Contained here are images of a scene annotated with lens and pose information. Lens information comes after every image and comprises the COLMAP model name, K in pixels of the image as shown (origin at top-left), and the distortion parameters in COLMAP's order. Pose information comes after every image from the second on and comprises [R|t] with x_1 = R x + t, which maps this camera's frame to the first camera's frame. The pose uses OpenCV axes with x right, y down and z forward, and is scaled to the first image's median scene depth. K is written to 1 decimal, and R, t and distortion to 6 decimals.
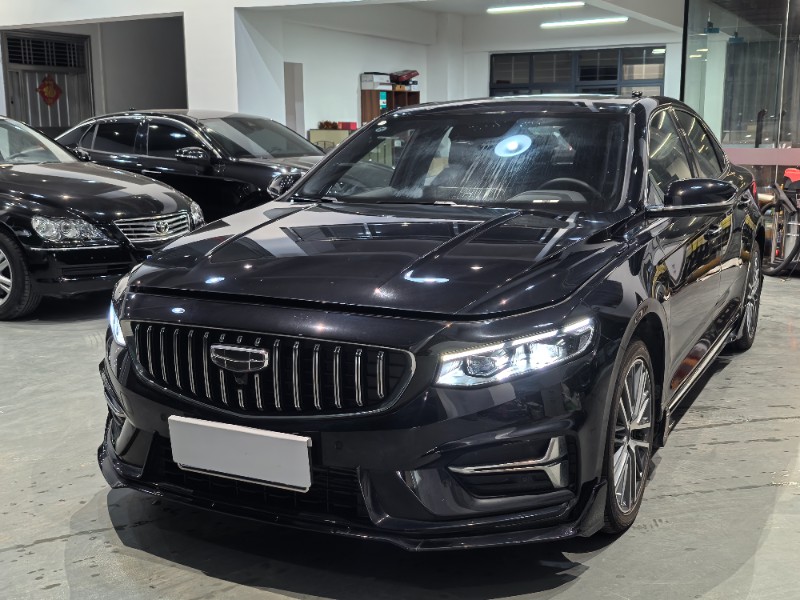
lens RADIAL K [[925.4, 0, 414.5], [0, 925.4, 300.2], [0, 0, 1]] dist [0.170055, -0.513786]
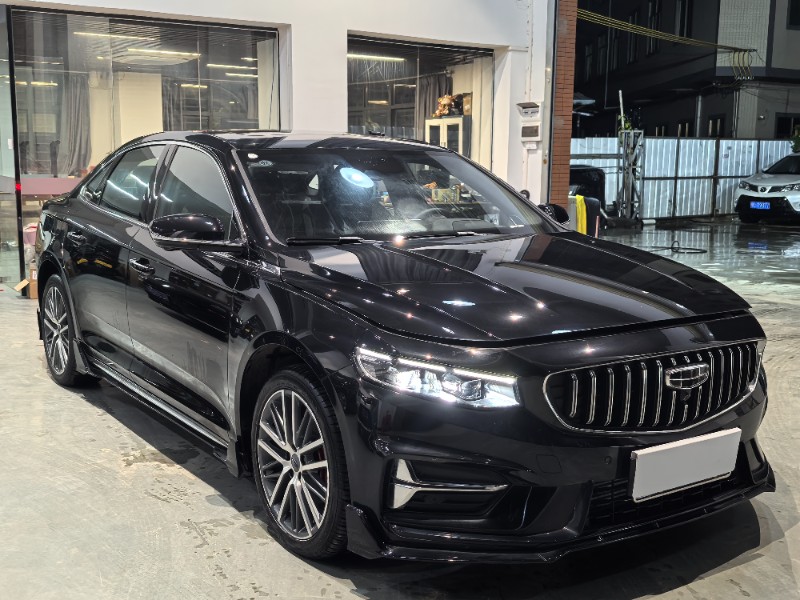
lens RADIAL K [[925.4, 0, 414.5], [0, 925.4, 300.2], [0, 0, 1]] dist [0.170055, -0.513786]
pose [[0.496236, -0.117768, 0.860163, -1.210456], [0.143934, 0.988206, 0.052261, -0.122670], [-0.856173, 0.097873, 0.507335, 0.669457]]
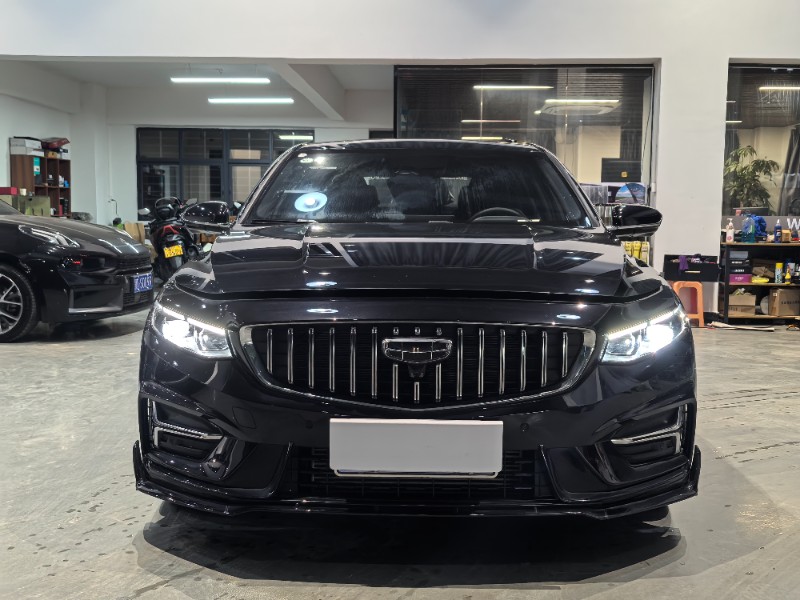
lens RADIAL K [[925.4, 0, 414.5], [0, 925.4, 300.2], [0, 0, 1]] dist [0.170055, -0.513786]
pose [[0.900340, -0.022516, 0.434604, -0.585349], [0.063300, 0.994816, -0.079594, 0.083089], [-0.430559, 0.099172, 0.897097, 0.103455]]
